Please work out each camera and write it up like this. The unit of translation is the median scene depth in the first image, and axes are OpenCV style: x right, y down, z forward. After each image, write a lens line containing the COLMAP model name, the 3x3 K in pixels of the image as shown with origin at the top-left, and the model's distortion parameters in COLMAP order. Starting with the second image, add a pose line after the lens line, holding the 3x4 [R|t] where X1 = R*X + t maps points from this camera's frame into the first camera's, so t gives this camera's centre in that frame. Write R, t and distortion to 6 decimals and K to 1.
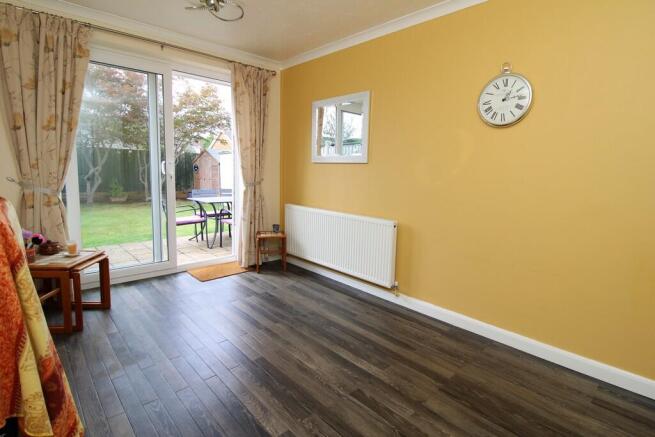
lens RADIAL K [[331.0, 0, 328.9], [0, 331.0, 204.7], [0, 0, 1]] dist [-0.001989, -0.000881]
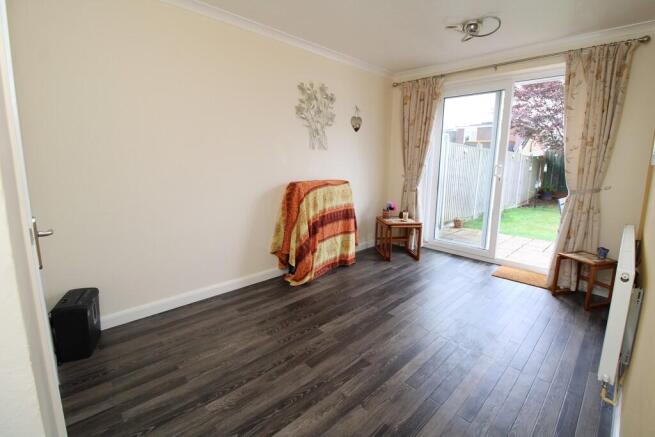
lens RADIAL K [[297.3, 0, 328.7], [0, 297.3, 207.9], [0, 0, 1]] dist [-0.001523, -0.000394]
pose [[0.021032, 0.132466, -0.990964, 0.712384], [-0.127042, 0.983503, 0.128772, -0.057864], [0.991674, 0.123186, 0.037514, 0.520298]]
